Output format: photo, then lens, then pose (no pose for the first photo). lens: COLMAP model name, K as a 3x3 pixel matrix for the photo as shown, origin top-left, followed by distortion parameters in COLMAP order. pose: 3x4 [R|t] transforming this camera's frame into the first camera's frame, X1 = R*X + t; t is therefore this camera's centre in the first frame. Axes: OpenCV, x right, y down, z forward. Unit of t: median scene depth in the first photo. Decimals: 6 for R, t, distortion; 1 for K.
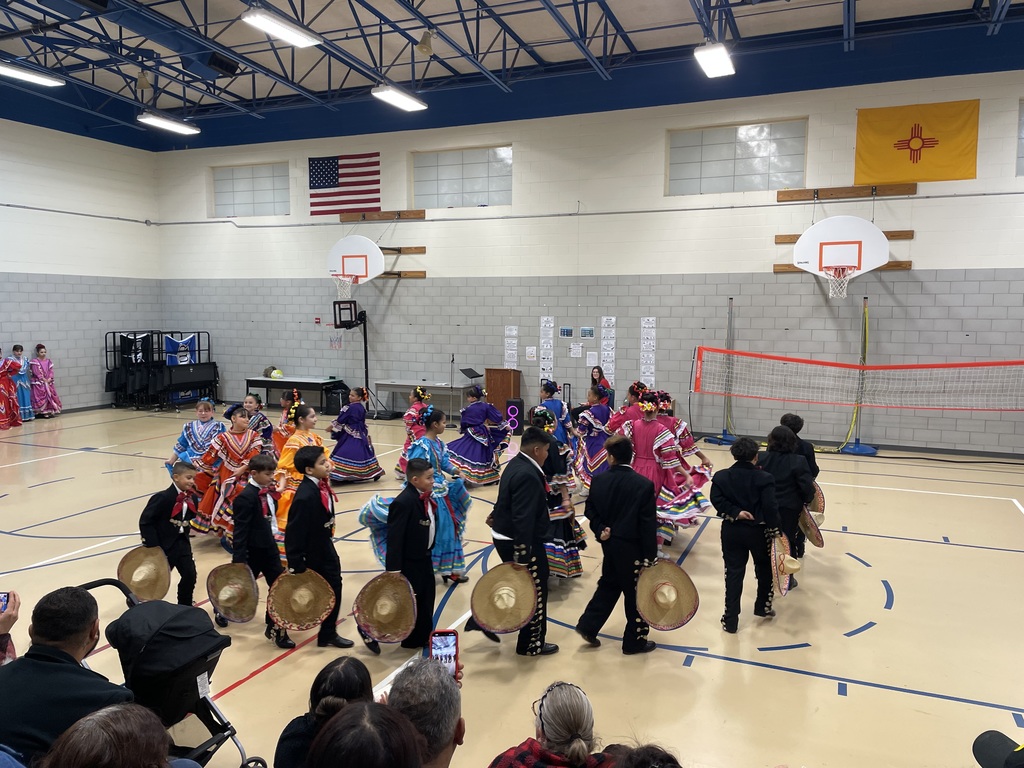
lens RADIAL K [[758.4, 0, 517.1], [0, 758.4, 380.8], [0, 0, 1]] dist [0.084917, -0.115167]
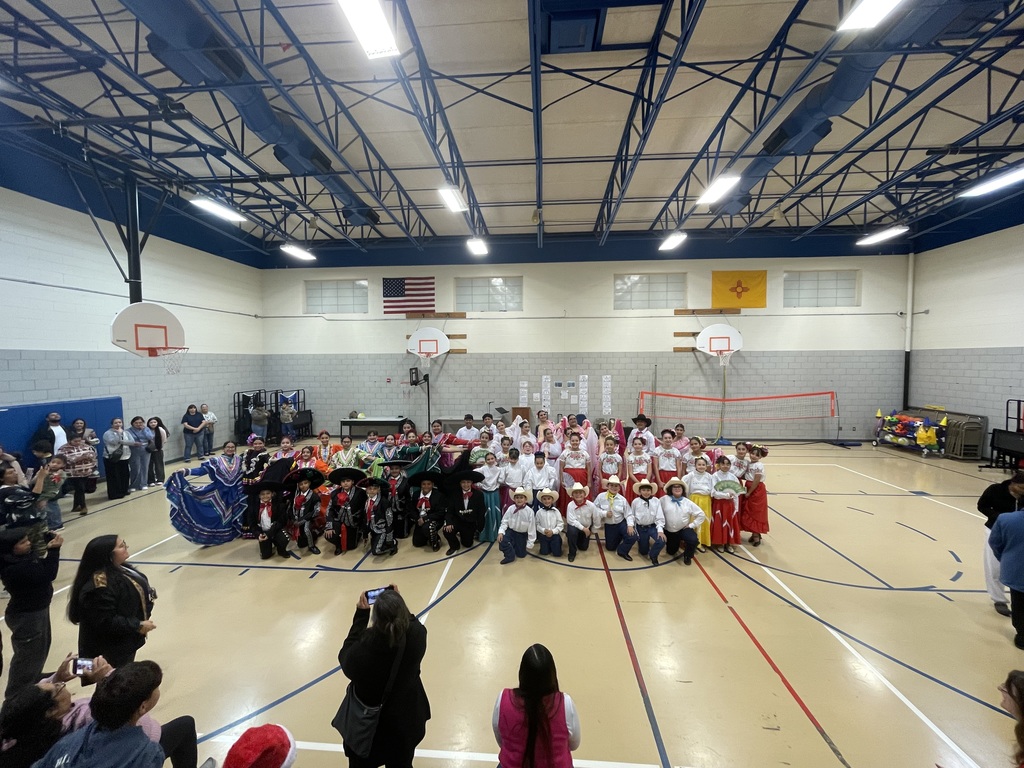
lens RADIAL K [[384.3, 0, 506.6], [0, 384.3, 382.3], [0, 0, 1]] dist [-0.019217, -0.001131]
pose [[0.948024, -0.027920, 0.316970, -0.300656], [0.040785, 0.998589, -0.034024, -0.040921], [-0.315573, 0.045183, 0.947825, 0.191055]]
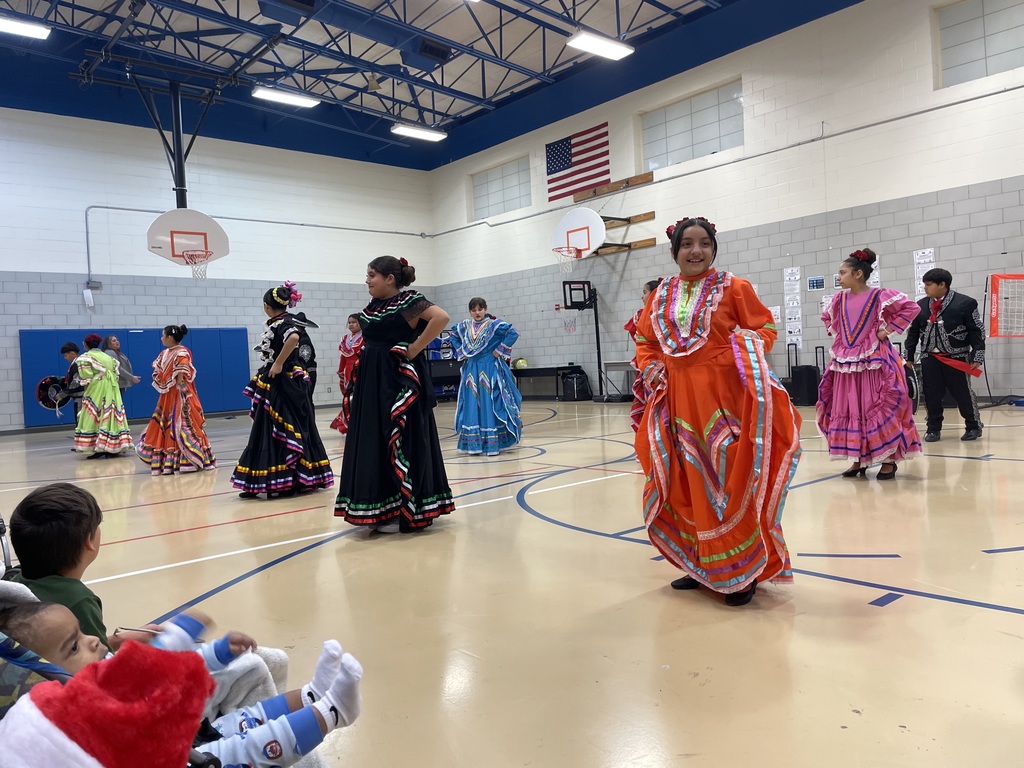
lens RADIAL K [[758.4, 0, 508.4], [0, 758.4, 383.6], [0, 0, 1]] dist [0.084917, -0.115167]
pose [[0.891572, -0.037610, -0.451314, 0.128550], [0.012737, 0.998234, -0.058026, 0.080772], [0.452700, 0.045986, 0.890476, 0.111476]]
